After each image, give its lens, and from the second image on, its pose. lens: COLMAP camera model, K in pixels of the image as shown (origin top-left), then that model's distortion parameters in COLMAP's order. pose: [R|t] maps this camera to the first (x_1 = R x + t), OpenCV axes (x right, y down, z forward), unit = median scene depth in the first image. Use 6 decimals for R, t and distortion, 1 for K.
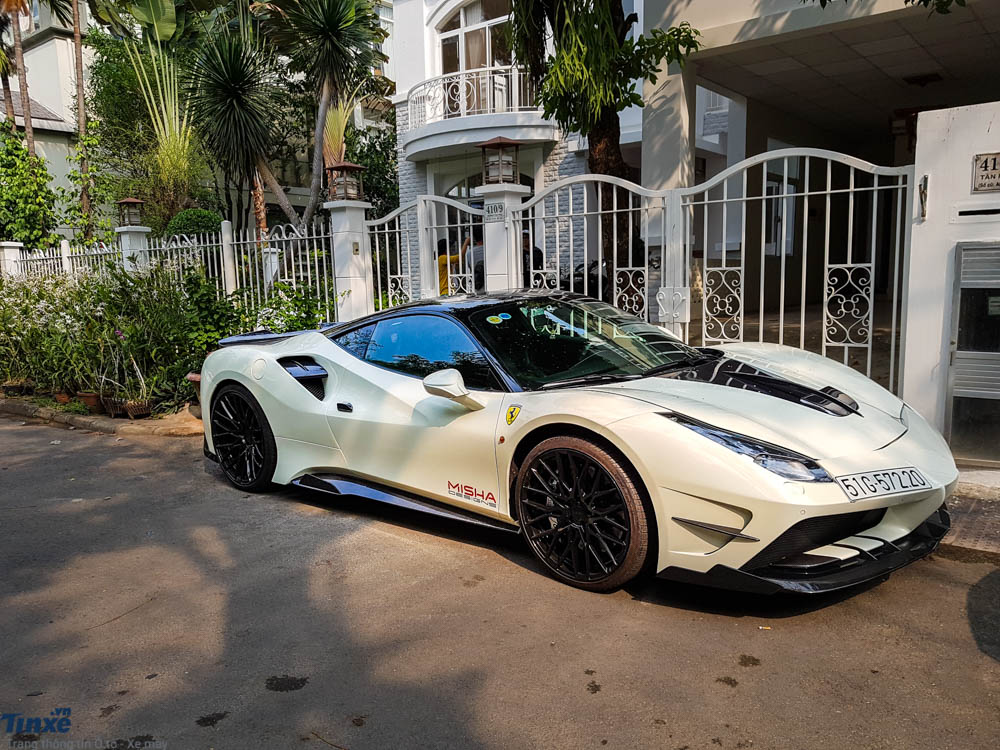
lens RADIAL K [[774.8, 0, 503.2], [0, 774.8, 403.3], [0, 0, 1]] dist [0.060302, -0.089022]
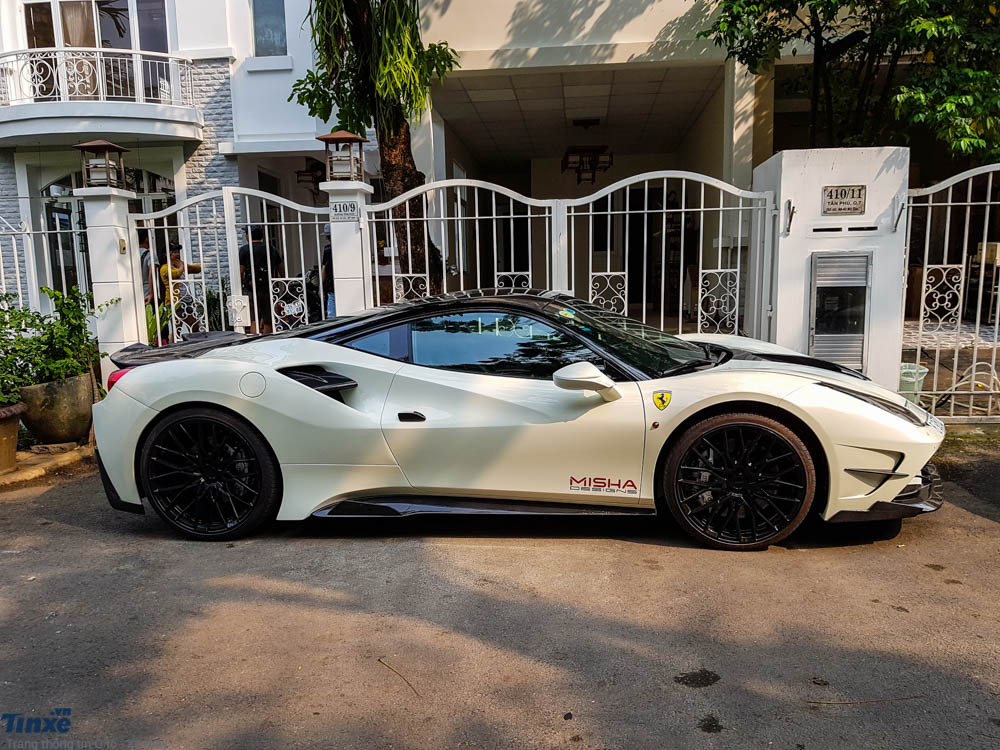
lens RADIAL K [[791.3, 0, 469.4], [0, 791.3, 416.9], [0, 0, 1]] dist [0.080821, -0.136141]
pose [[0.832989, -0.082662, 0.547080, -0.648429], [0.090753, 0.995798, 0.012281, 0.000219], [-0.545796, 0.039419, 0.836990, 0.201080]]
